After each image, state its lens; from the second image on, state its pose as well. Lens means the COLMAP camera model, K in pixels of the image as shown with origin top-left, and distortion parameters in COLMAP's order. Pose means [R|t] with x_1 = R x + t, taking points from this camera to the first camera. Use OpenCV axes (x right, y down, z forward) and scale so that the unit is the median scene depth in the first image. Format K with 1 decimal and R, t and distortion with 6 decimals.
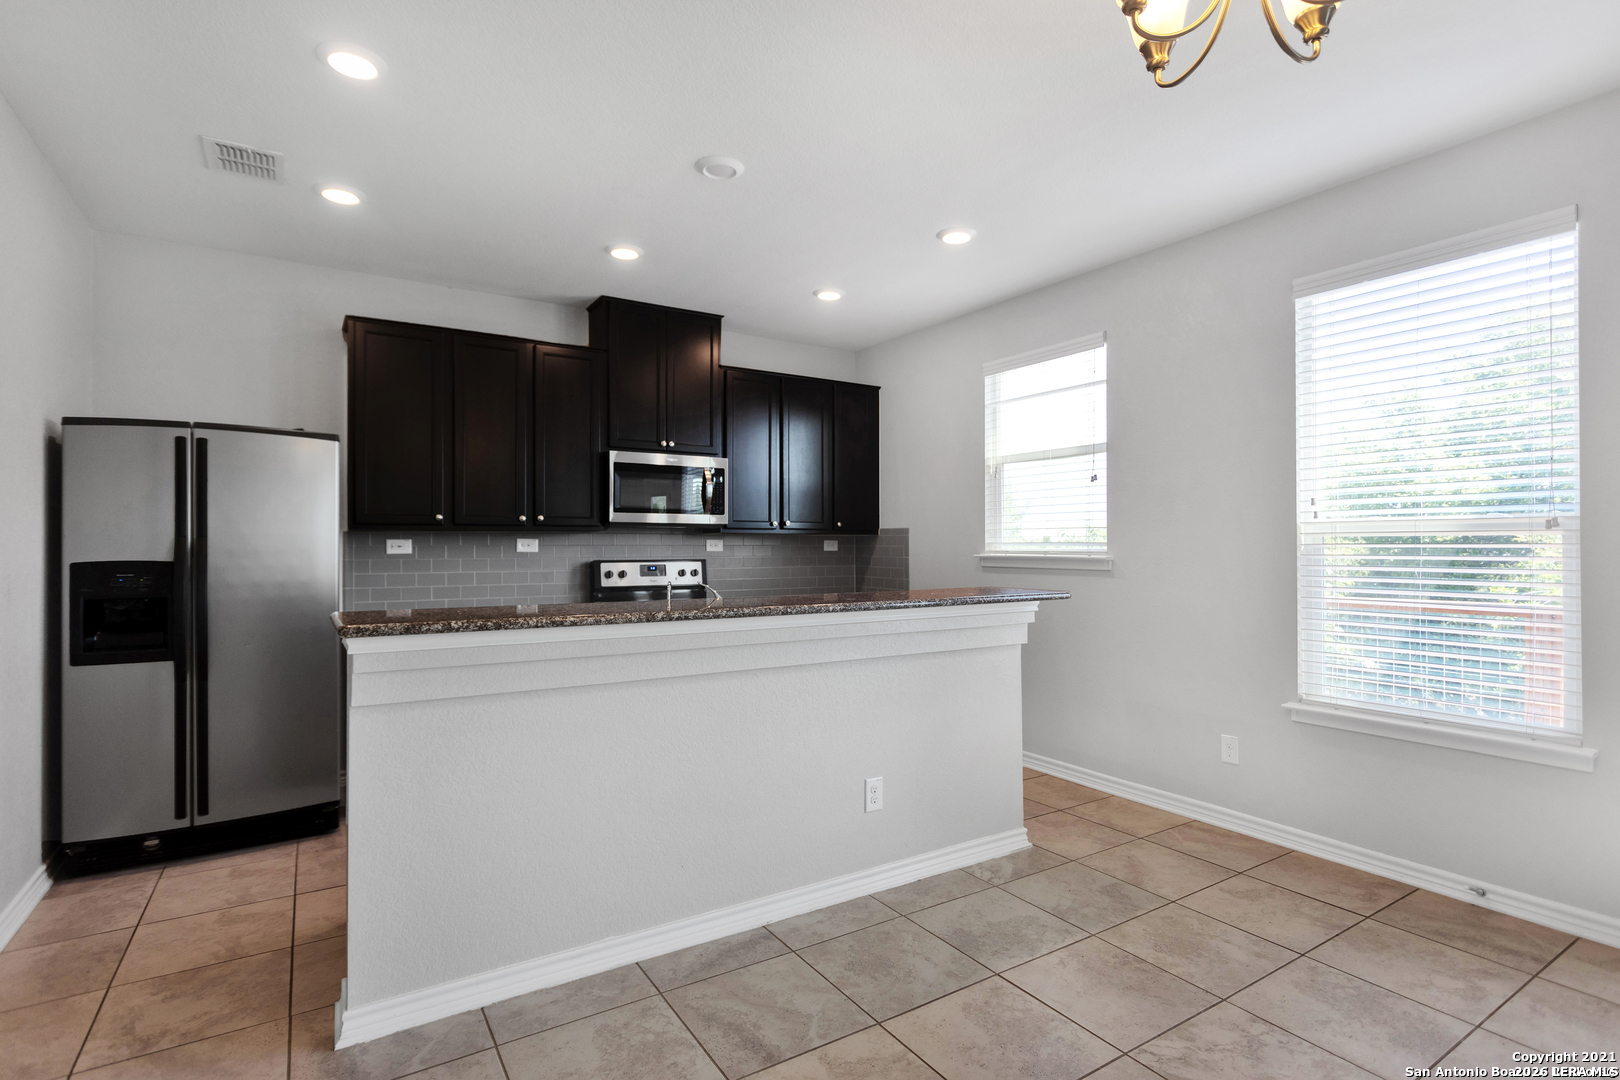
lens RADIAL K [[818.6, 0, 854.0], [0, 818.6, 543.6], [0, 0, 1]] dist [-0.001039, -0.000346]
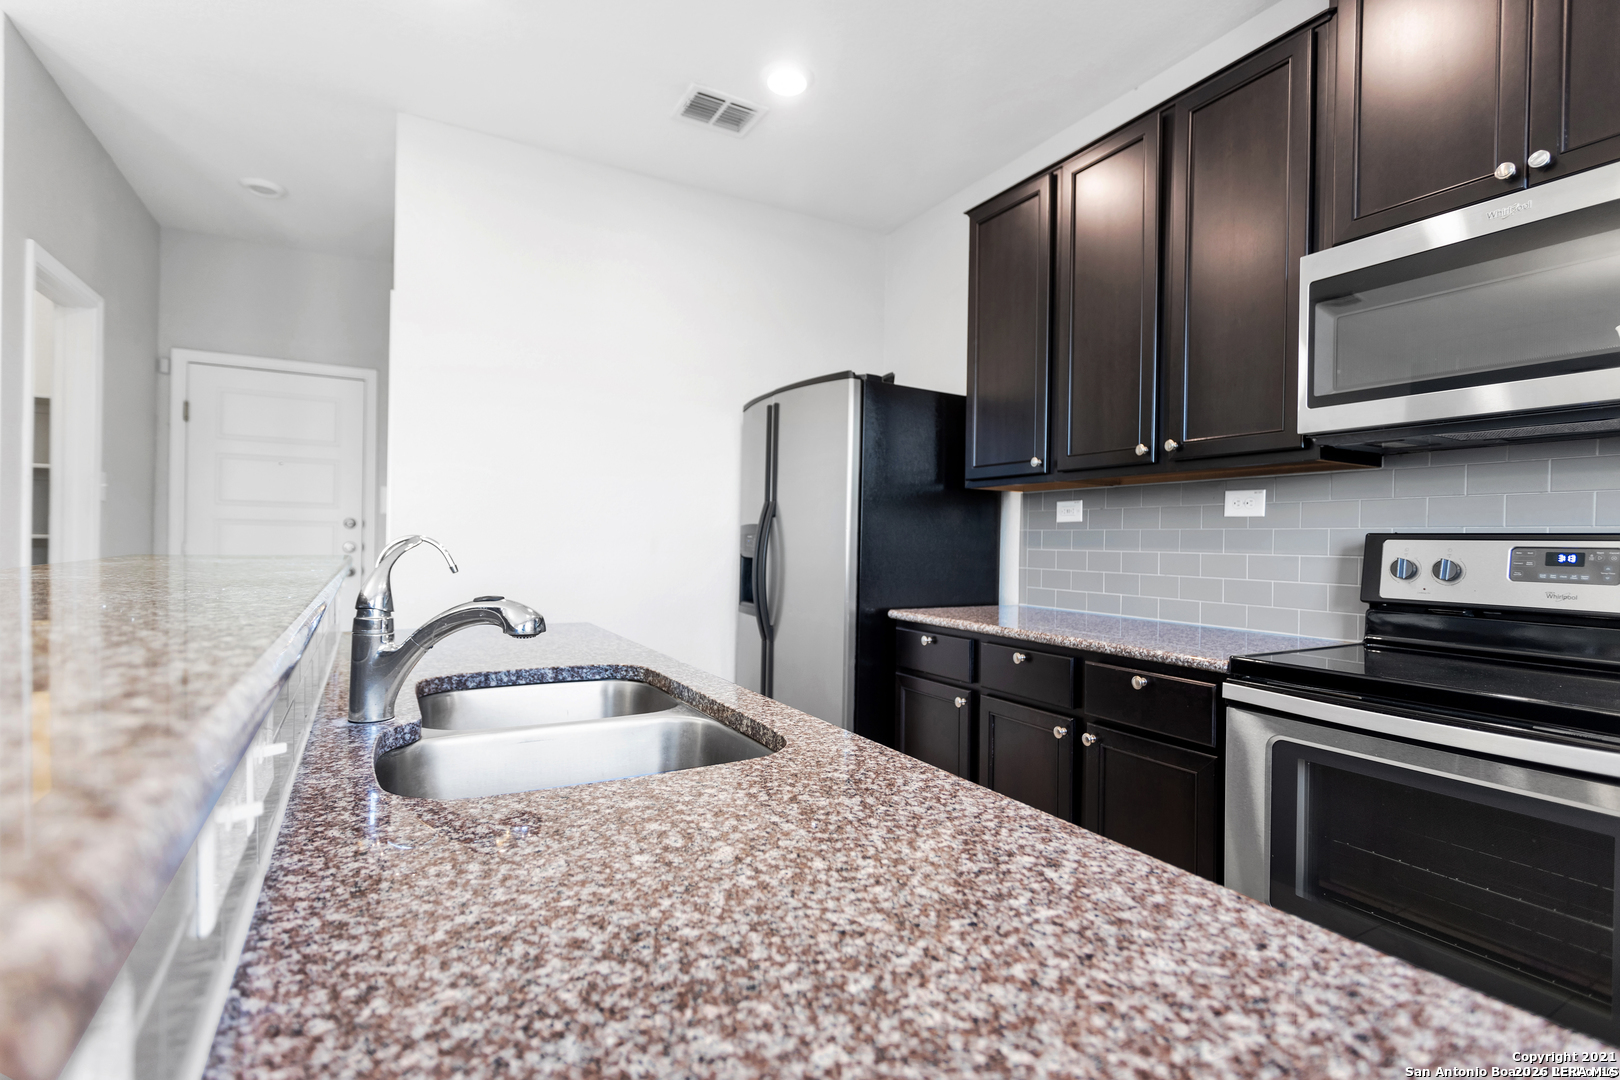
lens RADIAL K [[827.5, 0, 810.0], [0, 827.5, 540.0], [0, 0, 1]] dist [0.049647, 0.000173]
pose [[-0.103475, -0.003808, -0.994625, 0.138469], [-0.008842, 0.999957, -0.002909, 0.028335], [0.994593, 0.008493, -0.103504, 0.786121]]
